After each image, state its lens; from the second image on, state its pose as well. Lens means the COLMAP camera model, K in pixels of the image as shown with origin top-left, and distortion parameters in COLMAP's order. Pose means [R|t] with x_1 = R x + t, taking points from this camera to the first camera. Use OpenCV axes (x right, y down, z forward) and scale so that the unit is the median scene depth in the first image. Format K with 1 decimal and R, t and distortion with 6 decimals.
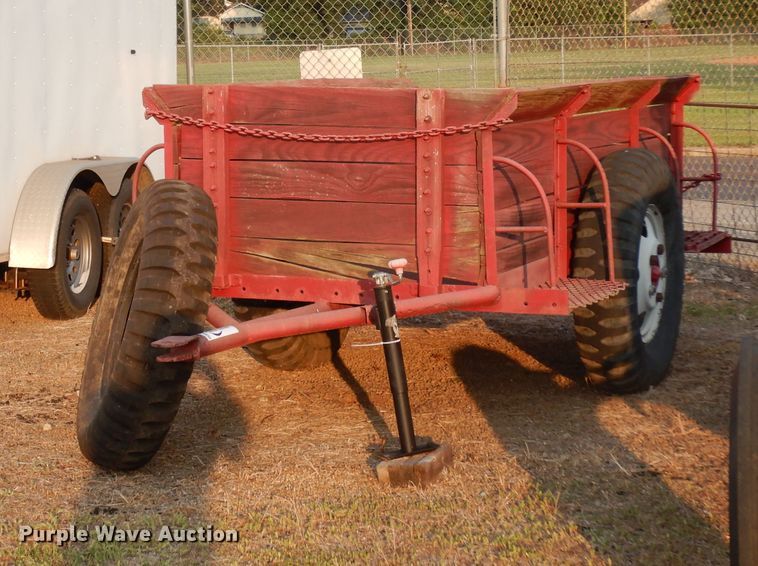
lens RADIAL K [[1710.5, 0, 331.7], [0, 1710.5, 224.7], [0, 0, 1]] dist [-0.050106, 0.000000]
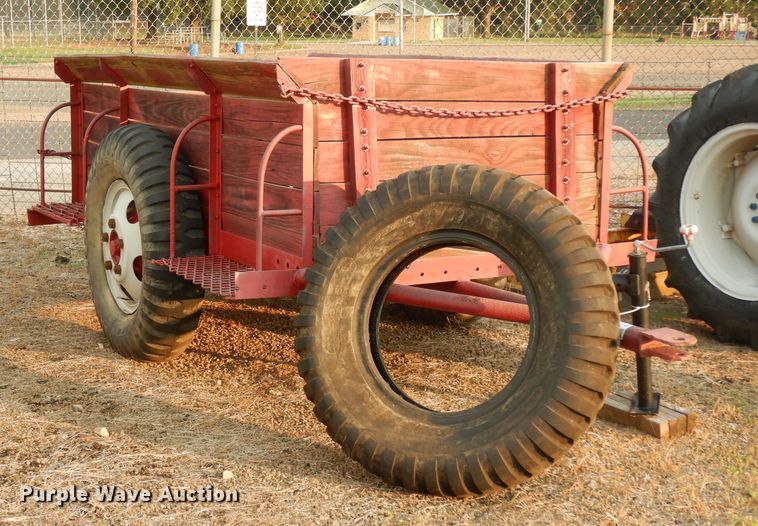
lens RADIAL K [[1221.2, 0, 322.7], [0, 1221.2, 269.5], [0, 0, 1]] dist [0.013361, 0.000000]
pose [[0.622427, -0.126079, 0.772456, -0.609715], [0.061169, 0.991758, 0.112584, -0.045887], [-0.780284, -0.022825, 0.625009, 0.625533]]
